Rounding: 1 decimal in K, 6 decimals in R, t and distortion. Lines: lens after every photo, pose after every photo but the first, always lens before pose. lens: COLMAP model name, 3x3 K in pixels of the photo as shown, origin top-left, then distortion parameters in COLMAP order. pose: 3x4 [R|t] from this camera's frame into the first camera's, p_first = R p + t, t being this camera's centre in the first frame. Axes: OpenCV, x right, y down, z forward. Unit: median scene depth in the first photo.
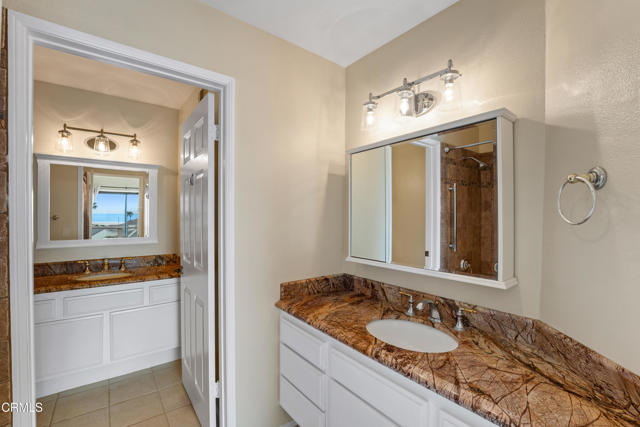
lens RADIAL K [[285.1, 0, 320.0], [0, 285.1, 213.5], [0, 0, 1]] dist [-0.001175, -0.000234]
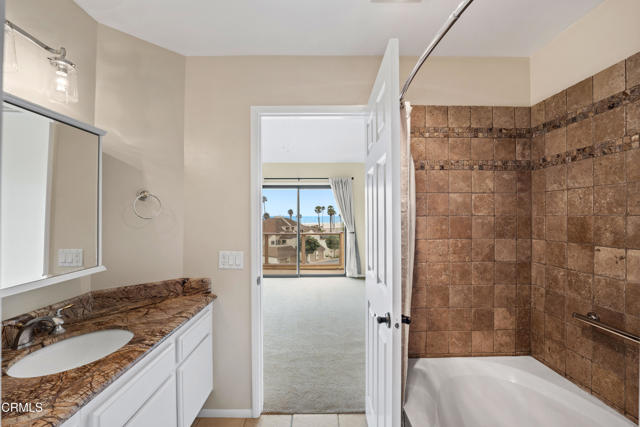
lens RADIAL K [[259.7, 0, 320.0], [0, 259.7, 213.5], [0, 0, 1]] dist [-0.000164, -0.000014]
pose [[-0.785107, -0.000287, 0.619360, -0.751681], [-0.005005, 0.999970, -0.005881, 0.007150], [-0.619340, -0.007717, -0.785085, 1.159657]]
